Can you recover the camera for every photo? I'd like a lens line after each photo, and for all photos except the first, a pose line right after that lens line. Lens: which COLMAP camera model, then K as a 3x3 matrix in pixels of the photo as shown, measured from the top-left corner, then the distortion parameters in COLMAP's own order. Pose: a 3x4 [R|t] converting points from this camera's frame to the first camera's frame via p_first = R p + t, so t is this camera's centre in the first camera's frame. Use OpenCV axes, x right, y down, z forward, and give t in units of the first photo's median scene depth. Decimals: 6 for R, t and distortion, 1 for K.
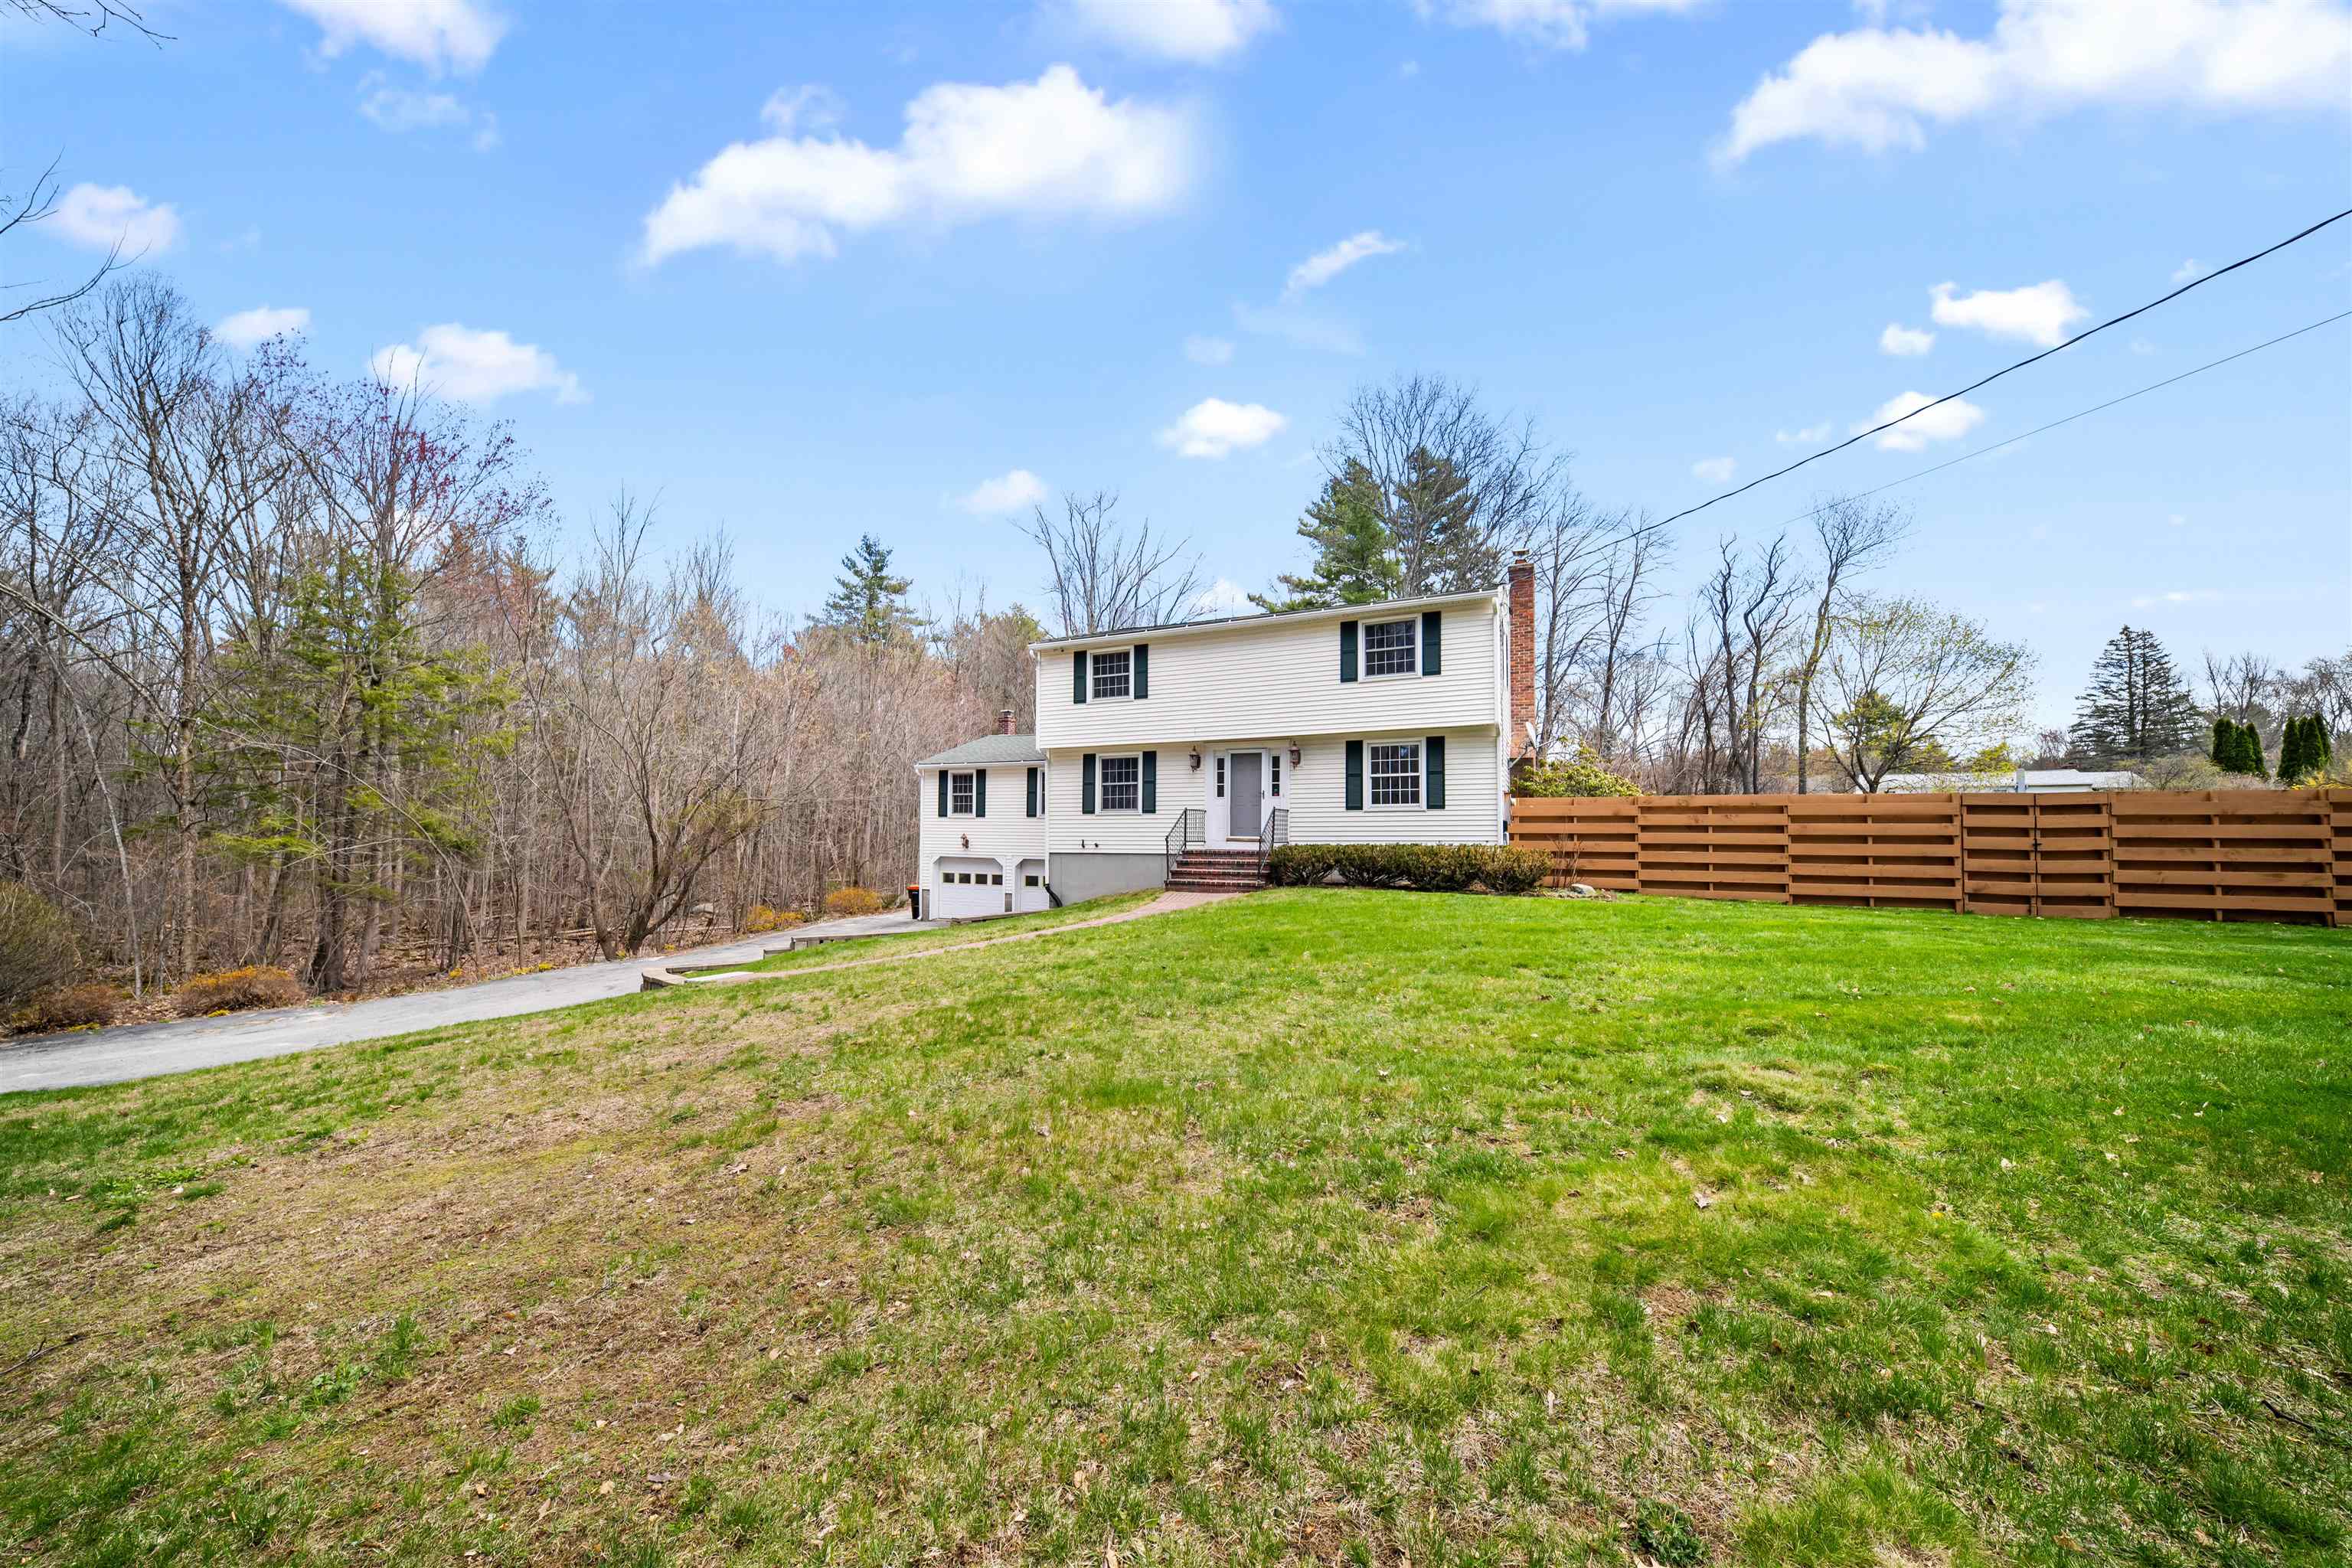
lens RADIAL K [[847.7, 0, 1127.3], [0, 847.7, 819.8], [0, 0, 1]] dist [-0.005602, -0.000189]
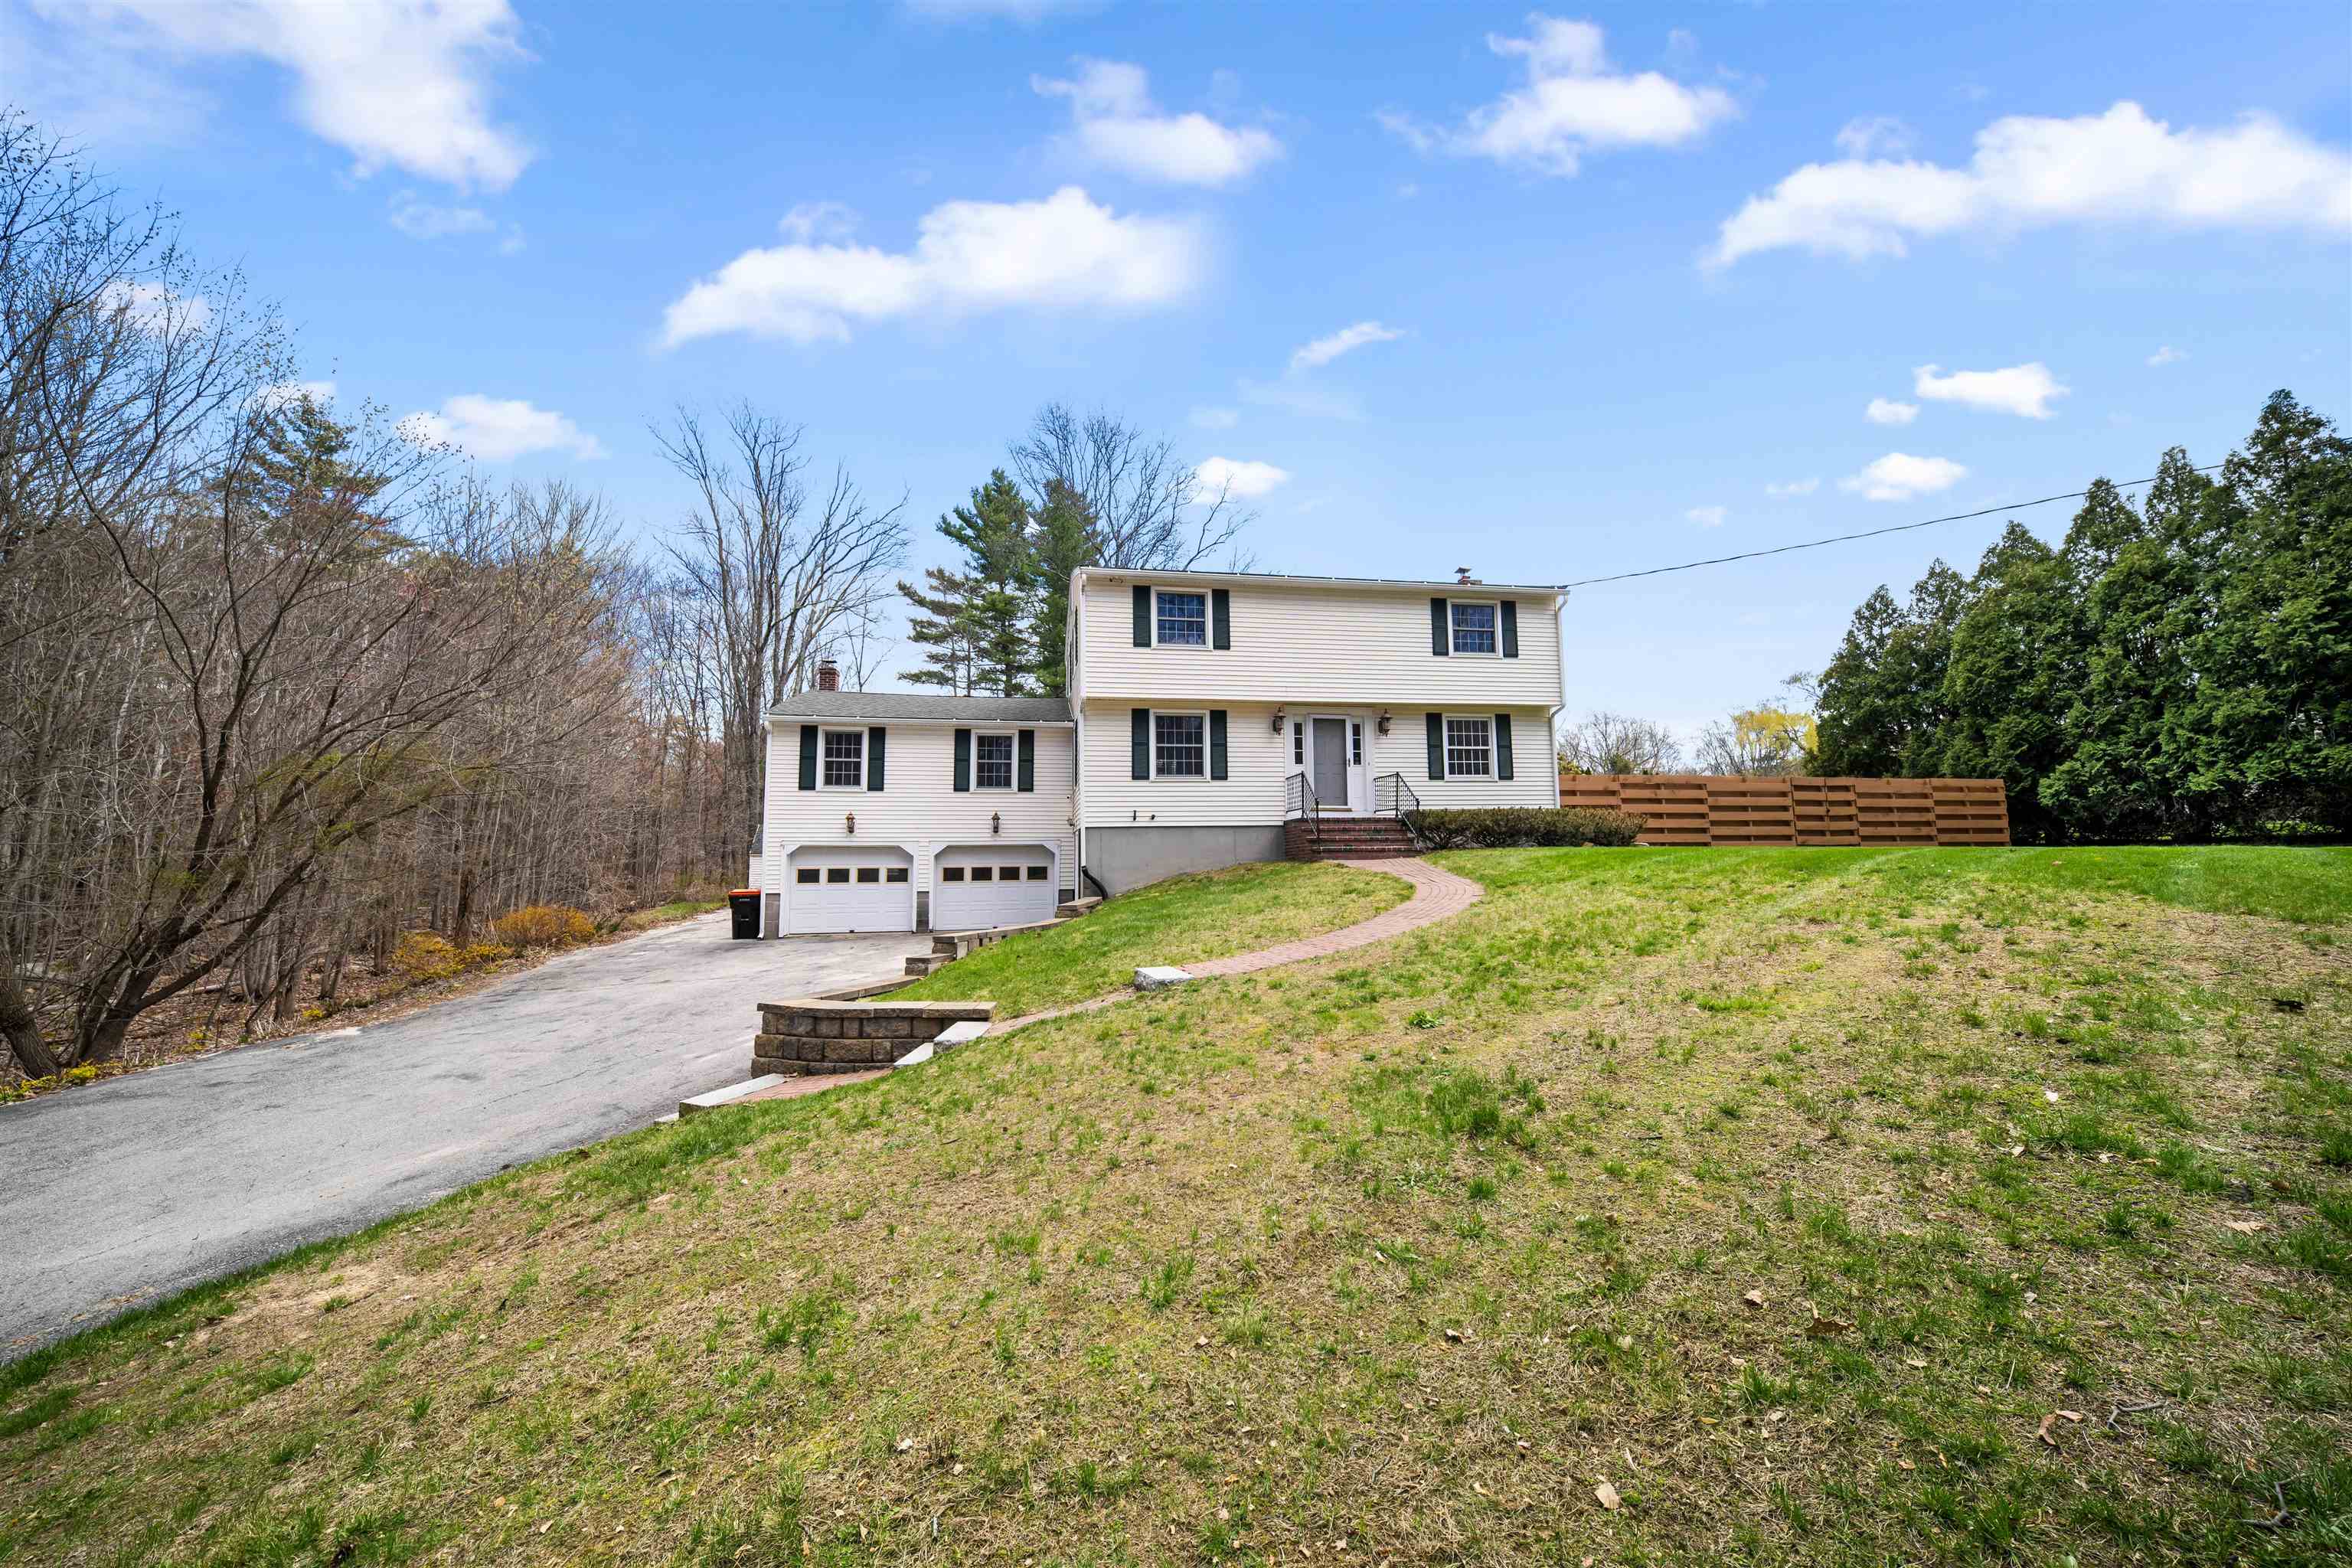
lens RADIAL K [[833.3, 0, 1192.4], [0, 833.3, 776.3], [0, 0, 1]] dist [0.017312, -0.009160]
pose [[0.805675, 0.041228, 0.590921, -0.519925], [0.003394, 0.997237, -0.074203, 0.053516], [-0.592348, 0.061789, 0.803310, 0.334861]]
